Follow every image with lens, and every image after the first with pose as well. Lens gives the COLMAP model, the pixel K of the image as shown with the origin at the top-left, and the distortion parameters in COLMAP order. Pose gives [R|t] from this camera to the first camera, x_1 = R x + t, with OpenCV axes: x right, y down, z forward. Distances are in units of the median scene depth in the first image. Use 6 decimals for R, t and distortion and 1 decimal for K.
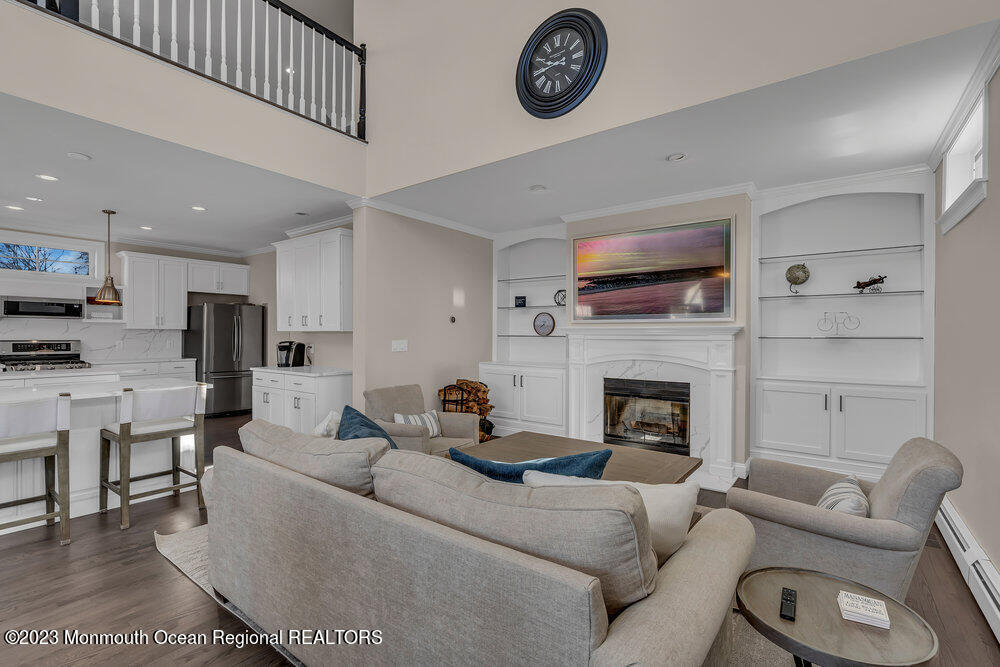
lens RADIAL K [[452.8, 0, 502.9], [0, 452.8, 333.1], [0, 0, 1]] dist [-0.005421, 0.001951]
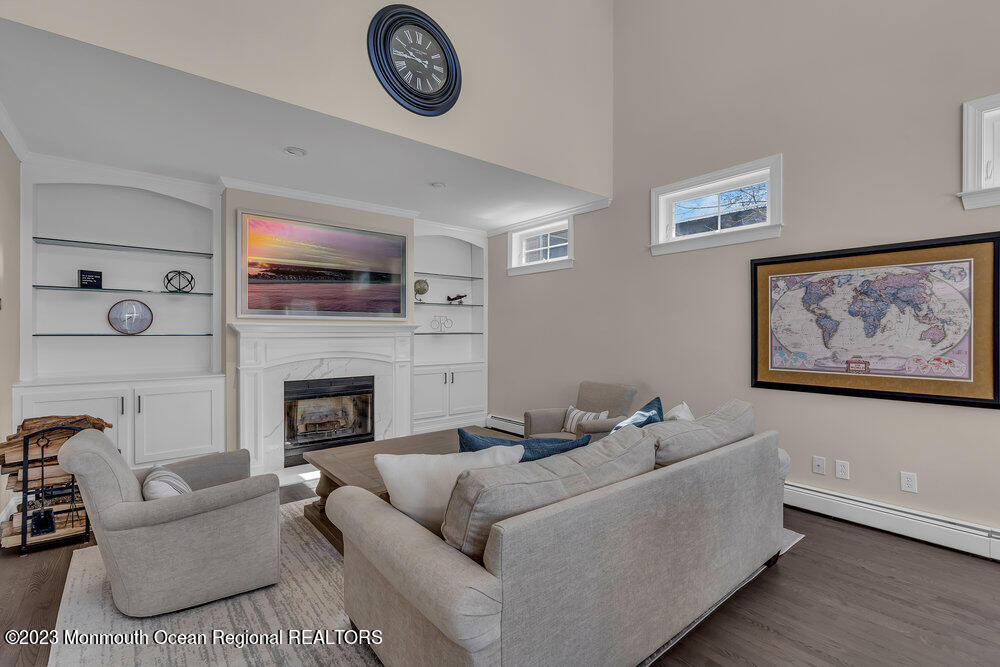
lens RADIAL K [[452.8, 0, 509.2], [0, 452.8, 332.3], [0, 0, 1]] dist [-0.005421, 0.001951]
pose [[0.240224, -0.003554, 0.970711, -0.585835], [0.000679, 0.999994, 0.003493, 0.000881], [-0.970717, -0.000179, 0.240224, 0.411438]]
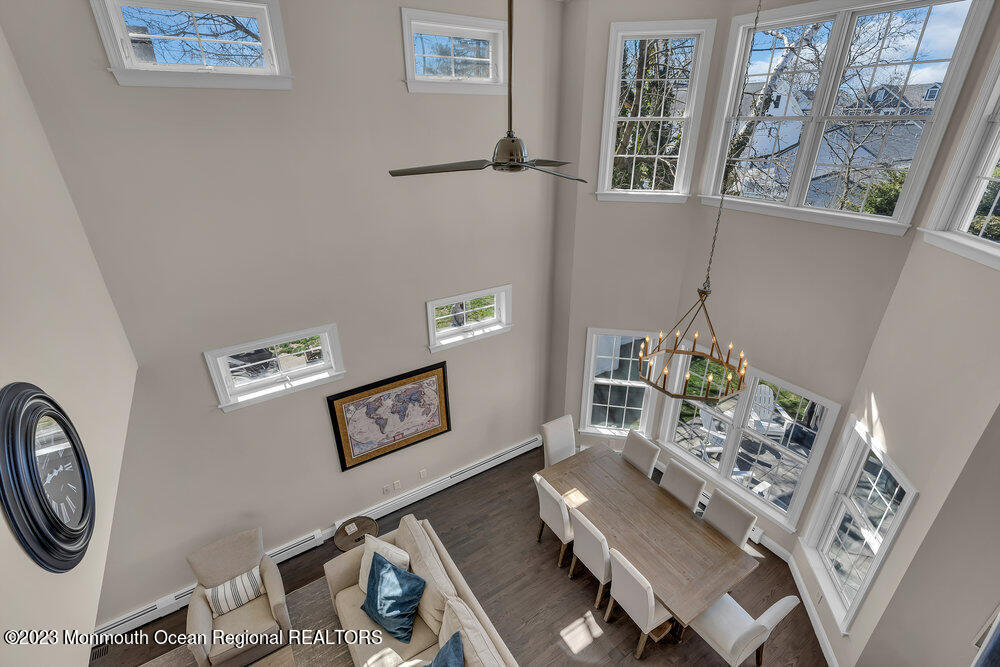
lens RADIAL K [[452.8, 0, 503.2], [0, 452.8, 332.7], [0, 0, 1]] dist [-0.005421, 0.001951]
pose [[-0.937801, -0.149206, 0.313475, -0.395654], [0.000588, 0.902253, 0.431207, -0.689072], [-0.347172, 0.404570, -0.846046, 0.856092]]
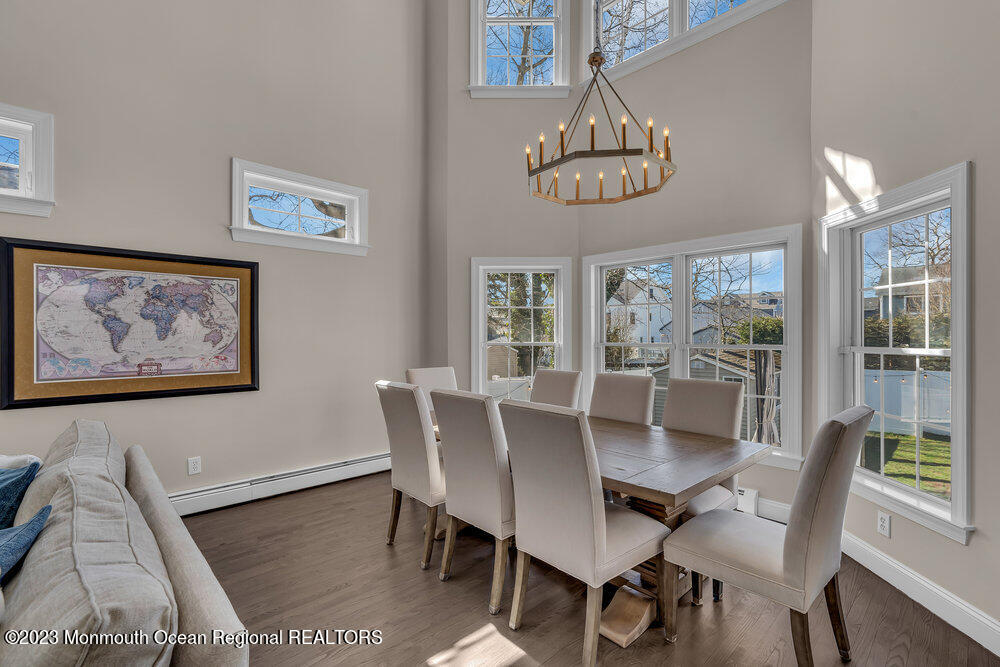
lens RADIAL K [[452.8, 0, 501.3], [0, 452.8, 333.3], [0, 0, 1]] dist [-0.005421, 0.001951]
pose [[-0.983871, -0.007494, 0.178722, -0.454829], [-0.007108, 0.999971, 0.002801, -0.004931], [-0.178738, 0.001486, -0.983896, 0.642478]]
